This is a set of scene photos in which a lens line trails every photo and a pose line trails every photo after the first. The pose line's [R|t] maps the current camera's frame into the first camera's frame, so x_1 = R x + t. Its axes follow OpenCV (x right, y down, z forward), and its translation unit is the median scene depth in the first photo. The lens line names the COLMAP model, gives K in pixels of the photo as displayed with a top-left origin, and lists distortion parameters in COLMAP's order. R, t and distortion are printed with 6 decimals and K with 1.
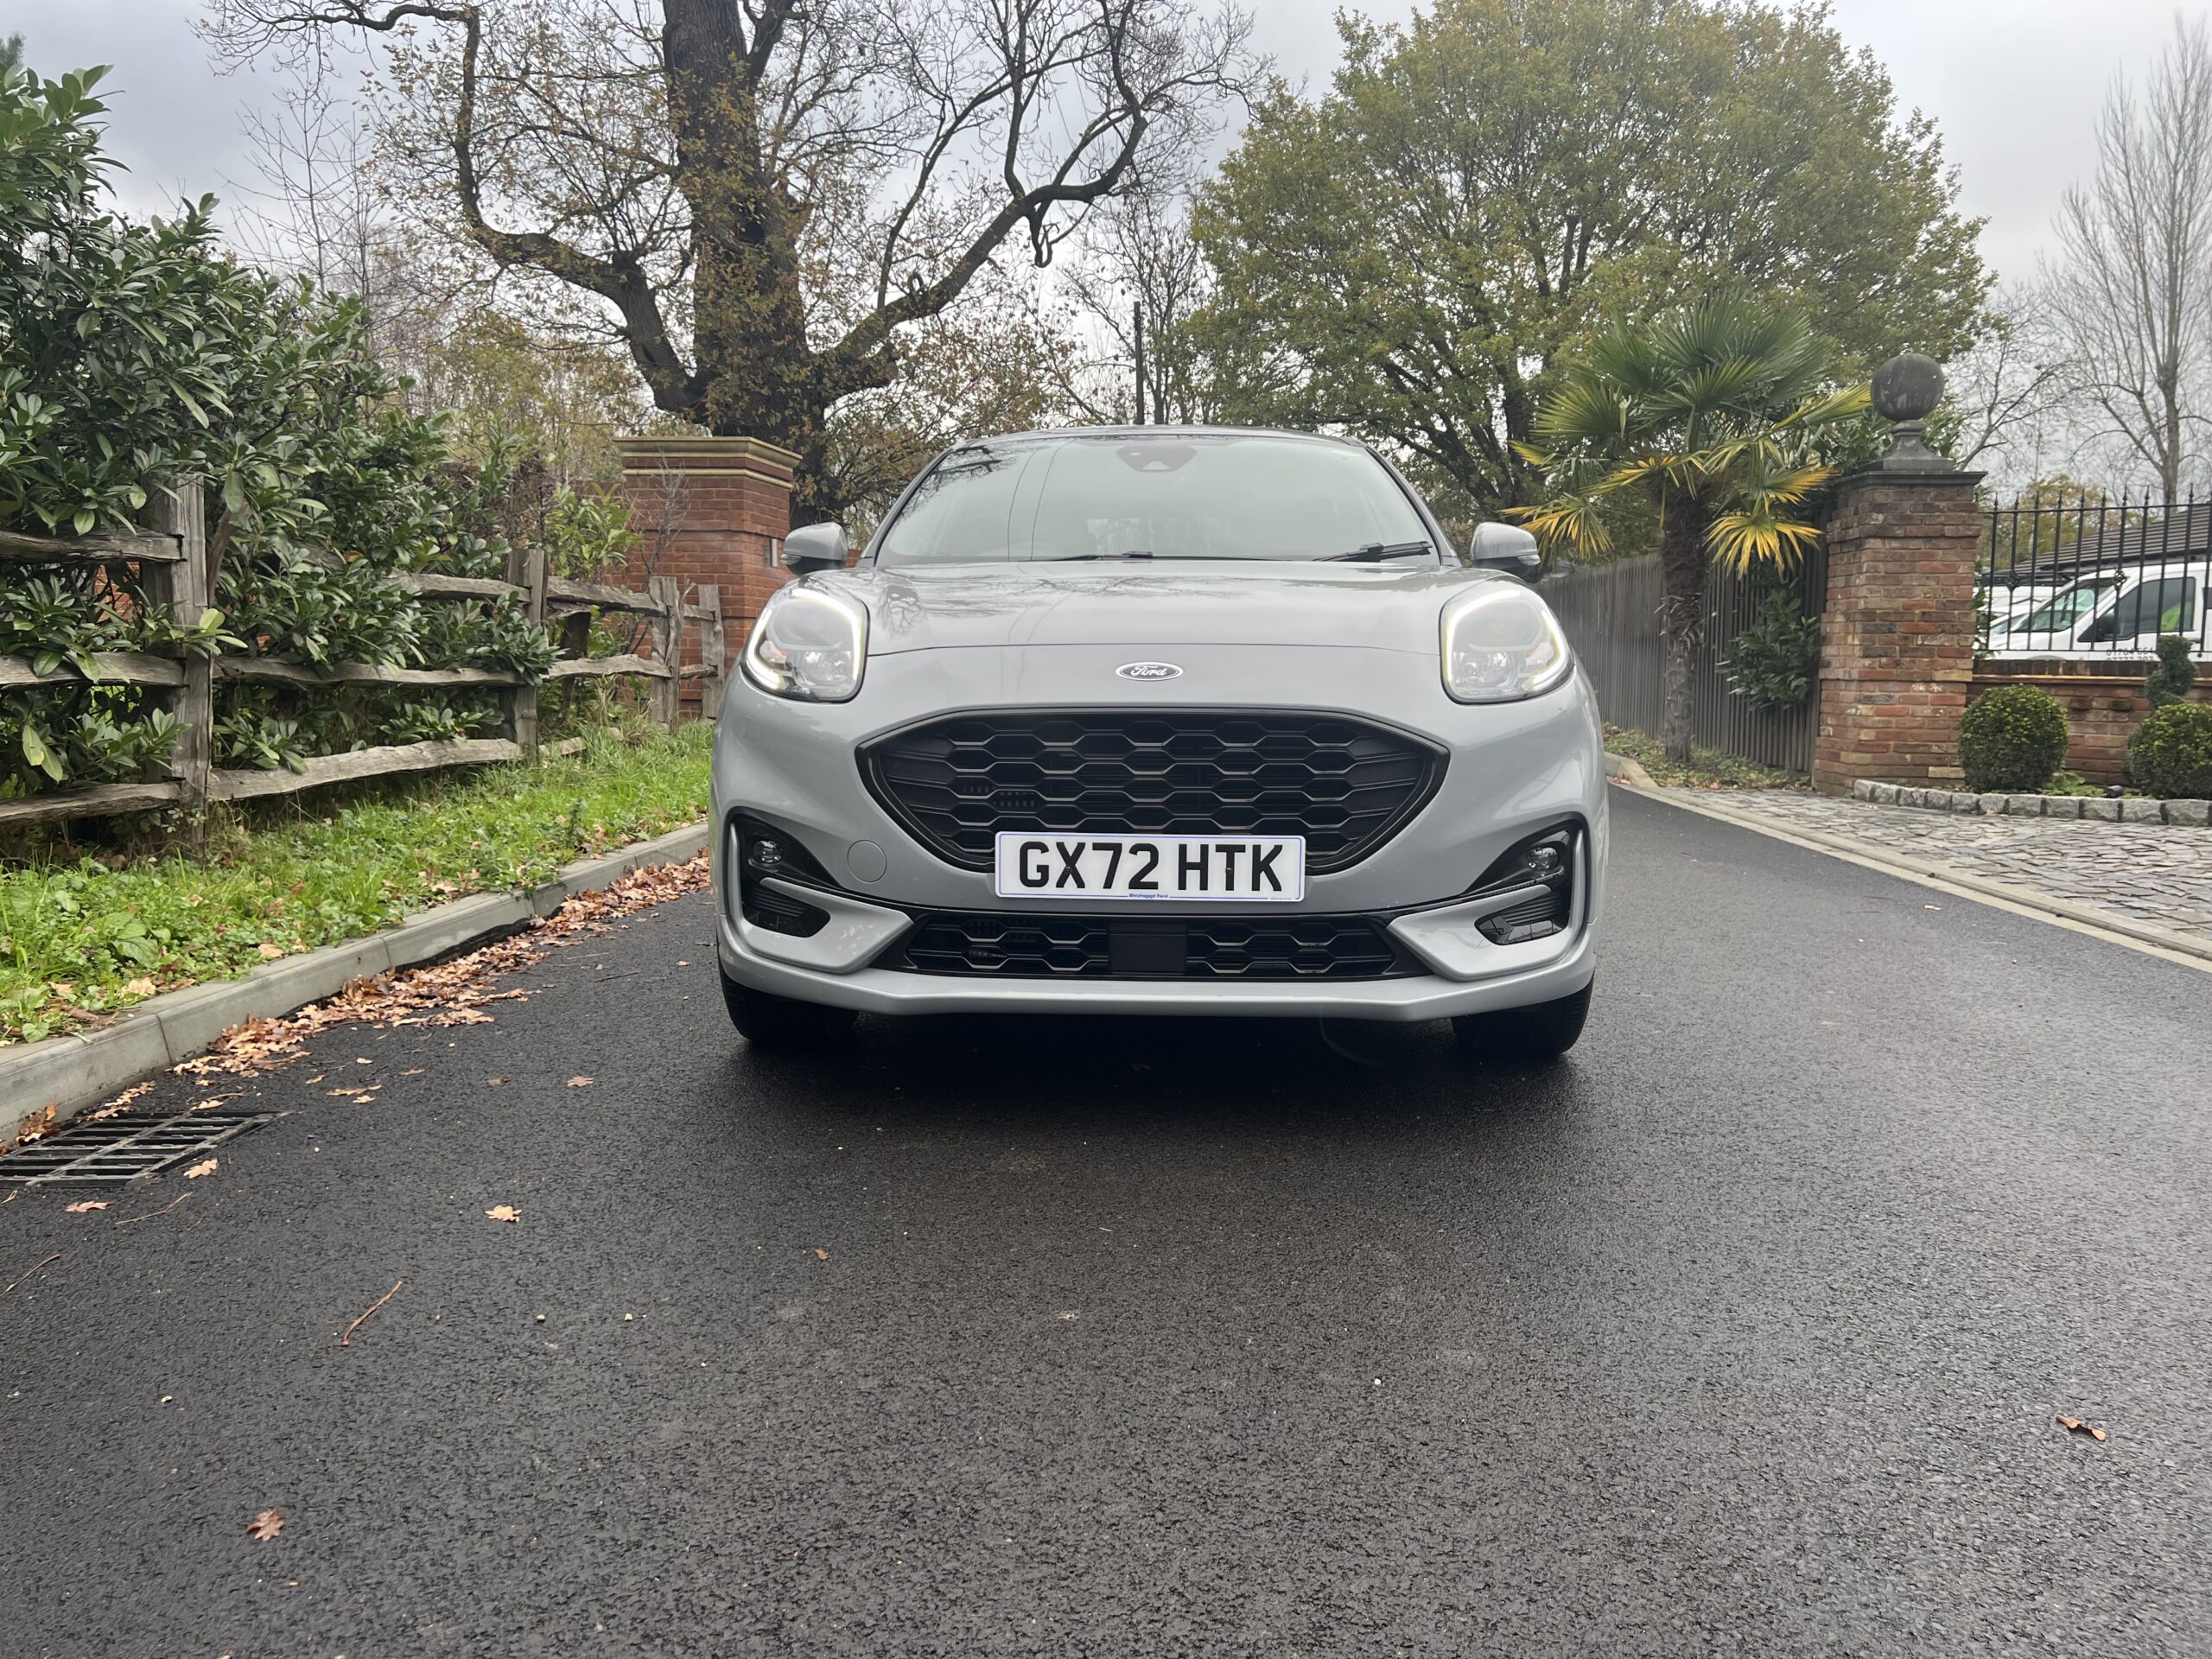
lens RADIAL K [[1667.5, 0, 1106.0], [0, 1667.5, 829.5], [0, 0, 1]] dist [0.048292, -0.055171]
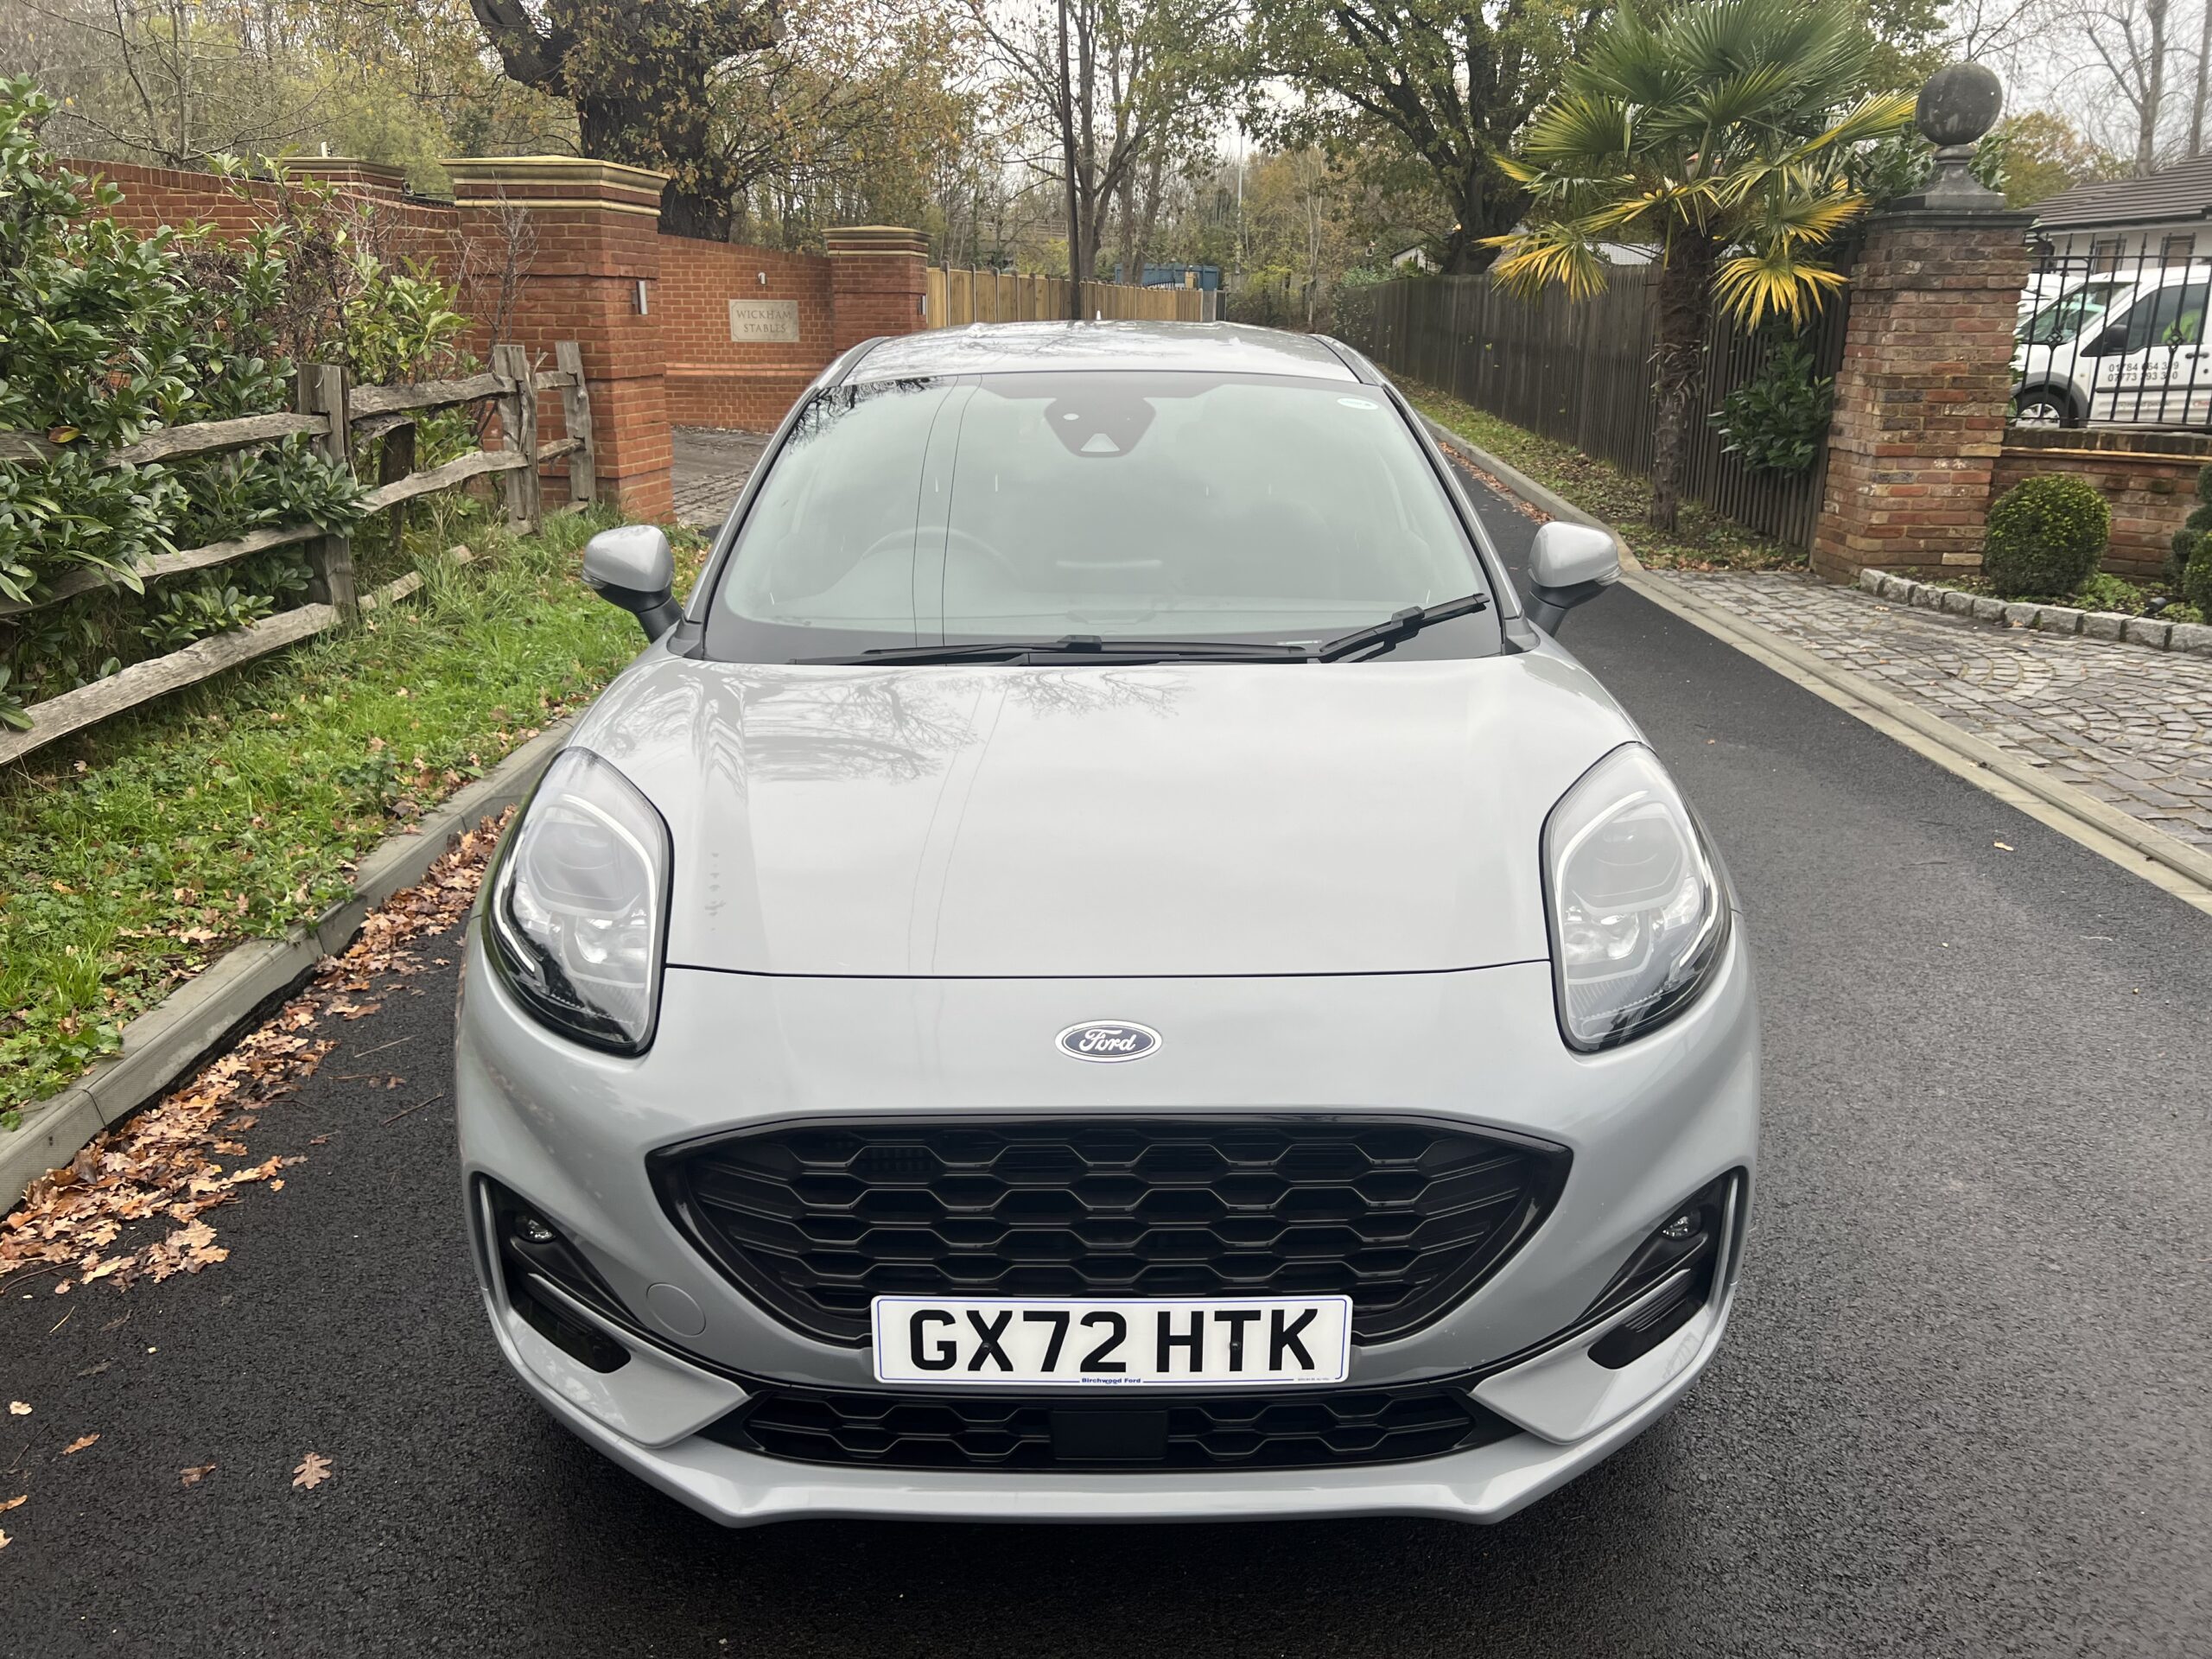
lens RADIAL K [[1654.2, 0, 1100.8], [0, 1654.2, 832.8], [0, 0, 1]] dist [0.028528, -0.030306]
pose [[0.999143, -0.019283, 0.036634, 0.000513], [0.011210, 0.977854, 0.208986, -0.083304], [-0.039853, -0.208397, 0.977232, 0.112467]]
